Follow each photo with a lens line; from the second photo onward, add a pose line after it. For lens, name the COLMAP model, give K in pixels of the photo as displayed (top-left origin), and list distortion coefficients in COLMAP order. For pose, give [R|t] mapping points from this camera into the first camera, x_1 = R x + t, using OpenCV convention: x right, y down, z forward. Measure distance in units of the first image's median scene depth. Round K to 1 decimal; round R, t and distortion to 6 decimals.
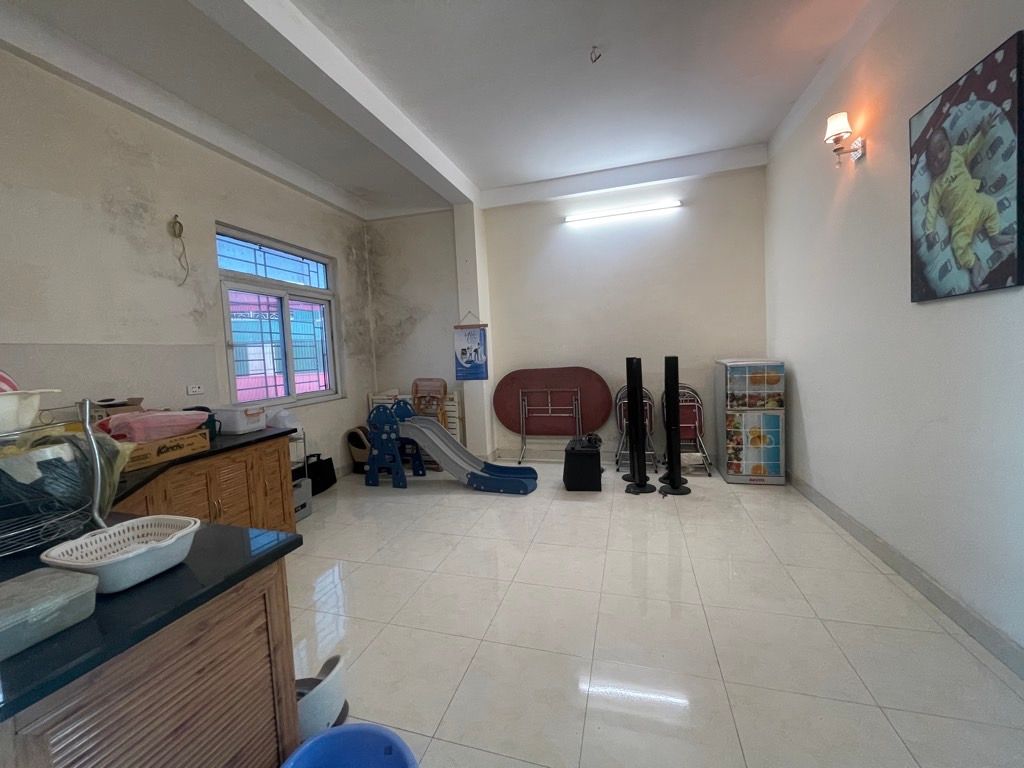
lens RADIAL K [[412.1, 0, 512.0], [0, 412.1, 384.0], [0, 0, 1]] dist [-0.001882, -0.000064]
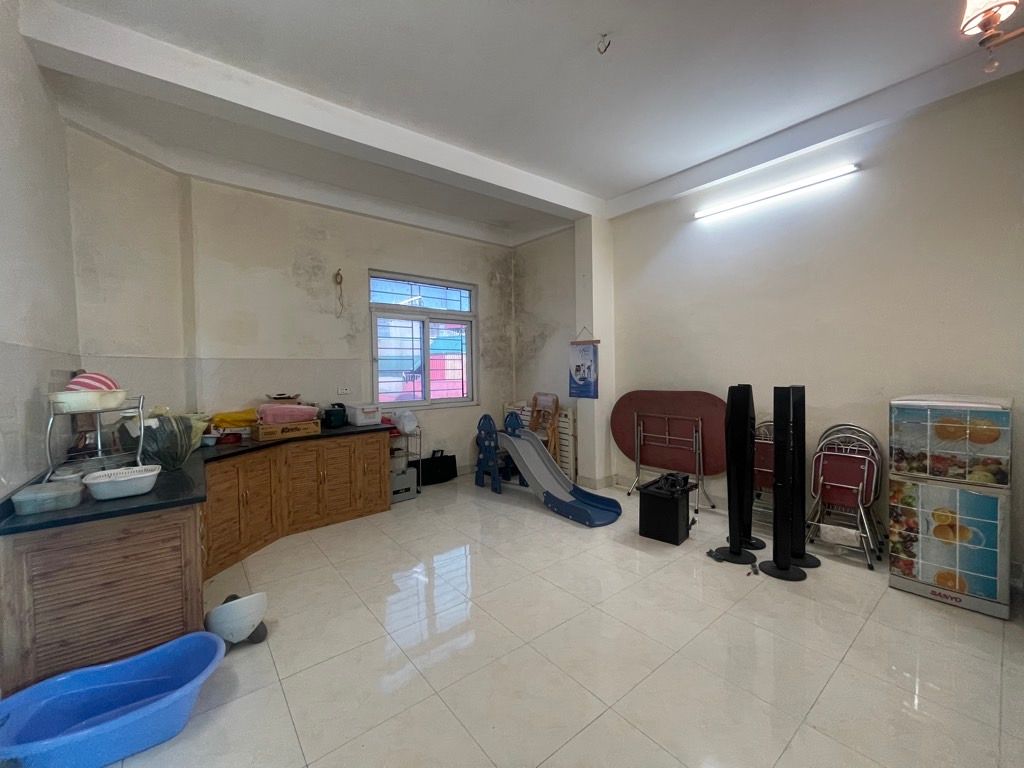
lens RADIAL K [[417.9, 0, 512.0], [0, 417.9, 384.0], [0, 0, 1]] dist [-0.009192, 0.000263]
pose [[0.820147, 0.054125, -0.569588, 0.359740], [-0.067895, 0.997688, -0.002956, -0.031193], [0.568111, 0.041097, 0.821925, 0.109331]]
